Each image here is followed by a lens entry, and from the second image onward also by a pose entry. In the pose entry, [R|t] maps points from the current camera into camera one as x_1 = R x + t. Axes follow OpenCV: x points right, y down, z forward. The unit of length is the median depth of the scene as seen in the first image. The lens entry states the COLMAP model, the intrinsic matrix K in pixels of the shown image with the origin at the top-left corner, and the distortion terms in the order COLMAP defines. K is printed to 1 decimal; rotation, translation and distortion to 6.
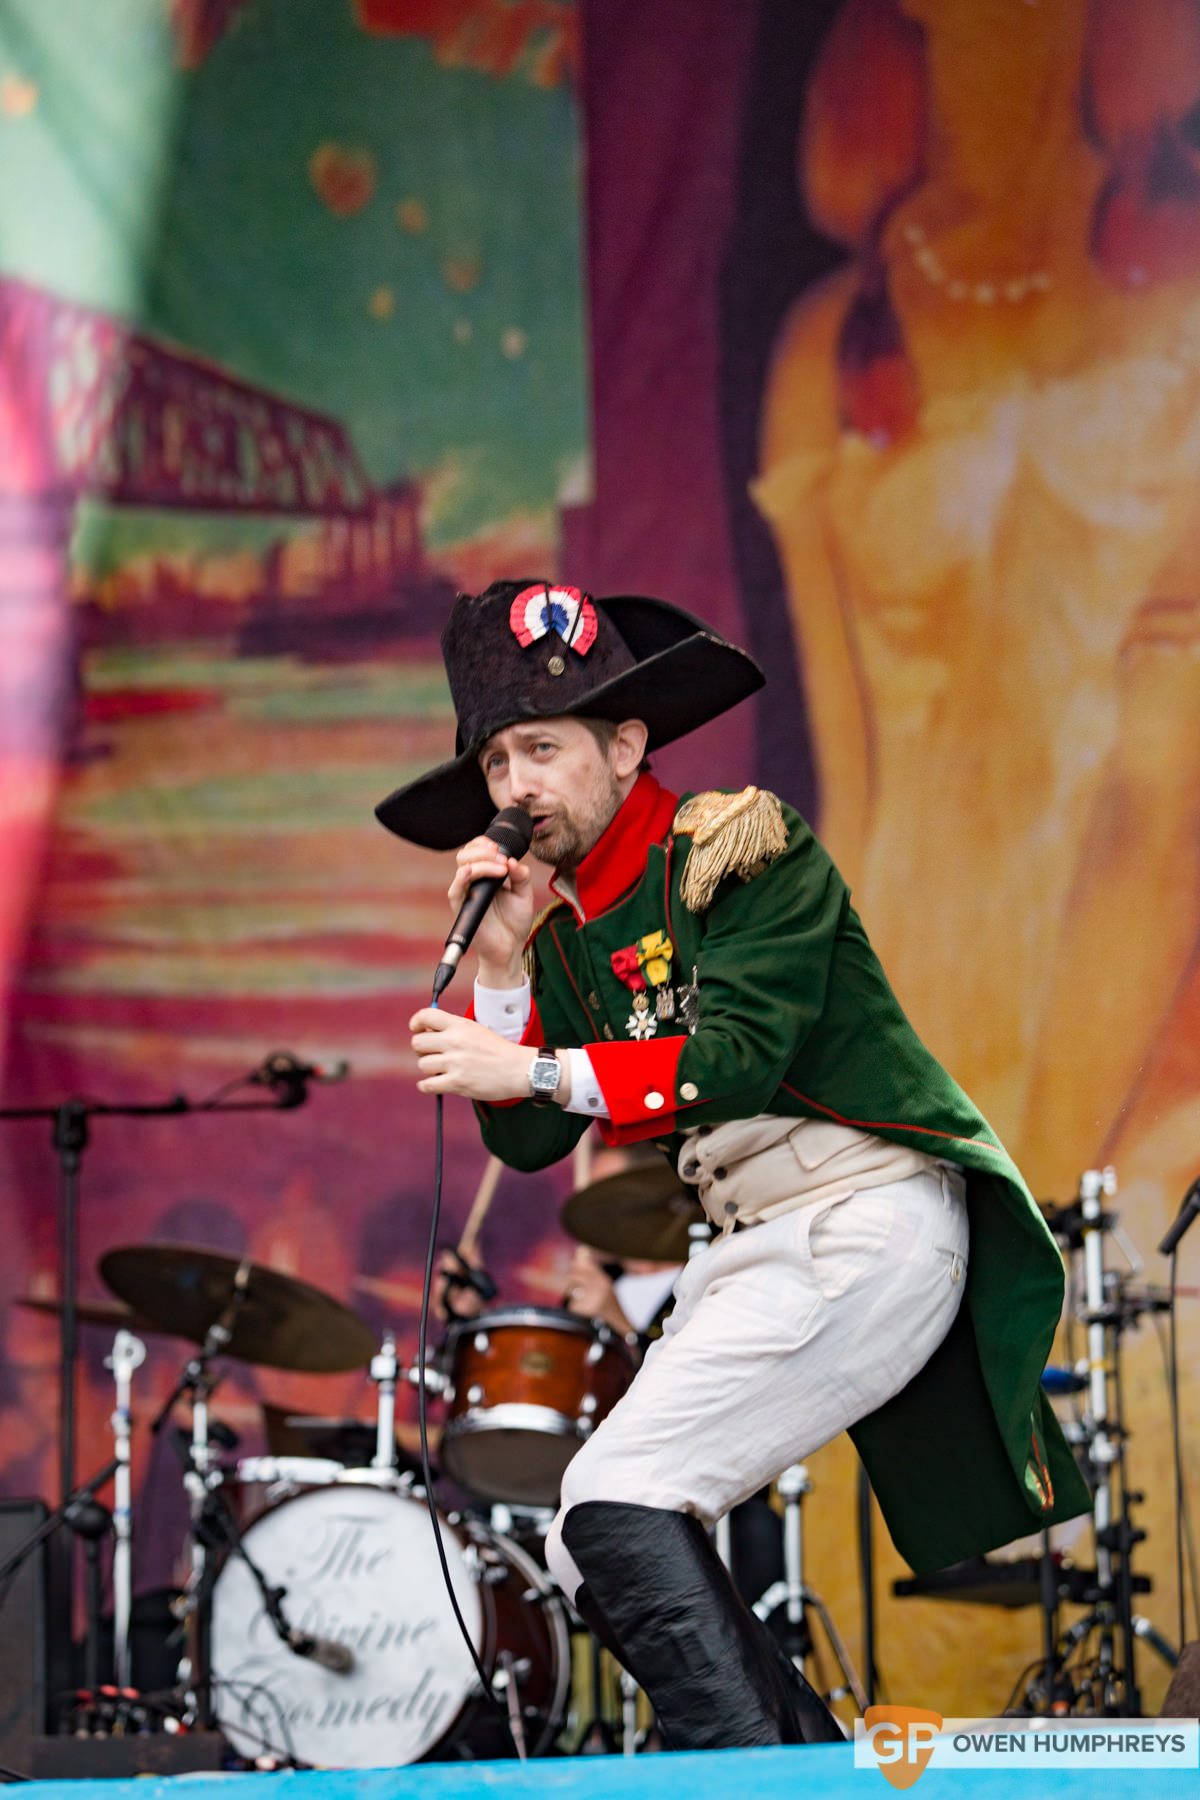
lens RADIAL K [[6988.9, 0, 599.6], [0, 6988.9, 900.3], [0, 0, 1]] dist [0.164736, 0.000000]
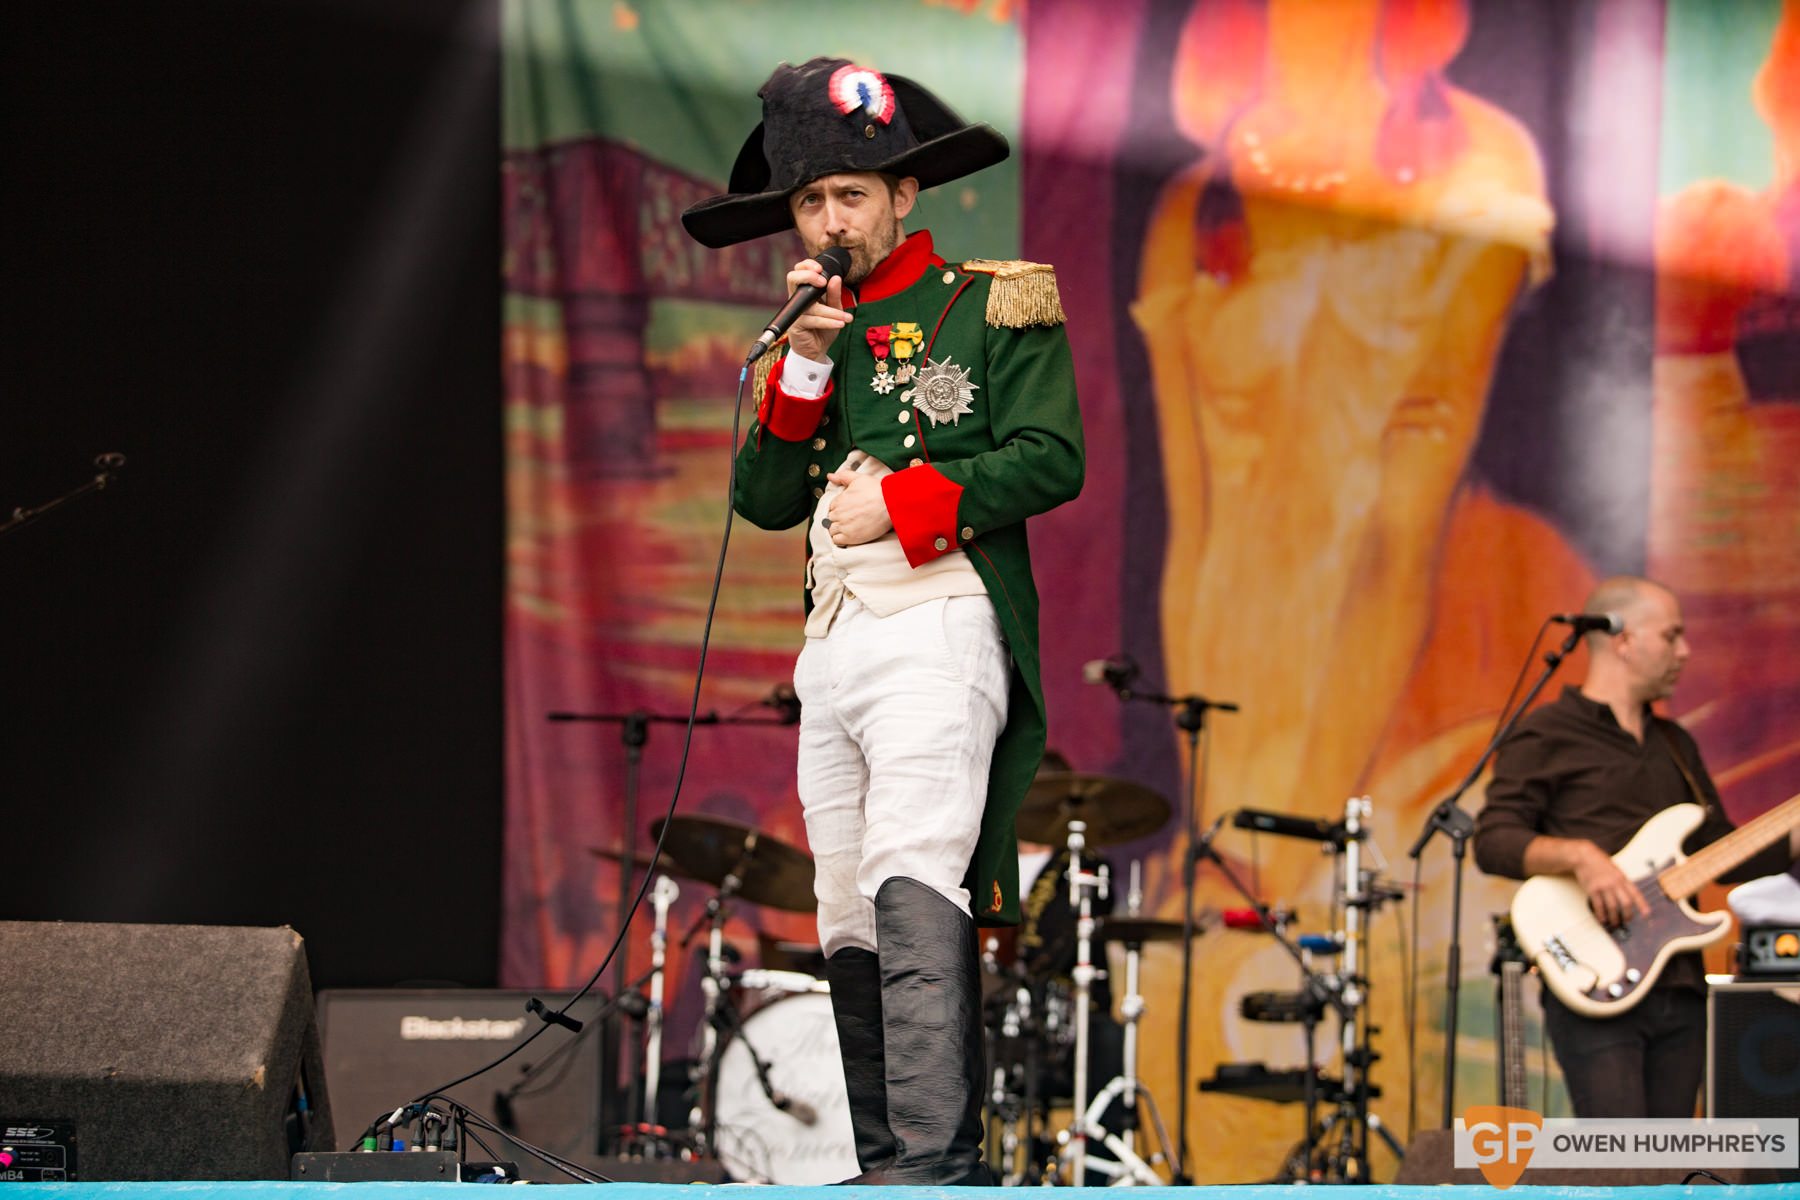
lens RADIAL K [[5483.9, 0, 900.1], [0, 5483.9, 599.8], [0, 0, 1]] dist [0.054157, 0.000000]
pose [[0.997967, 0.049631, -0.039986, 0.021143], [-0.048969, 0.998649, 0.017371, -0.015985], [0.040794, -0.015377, 0.999049, -0.107728]]
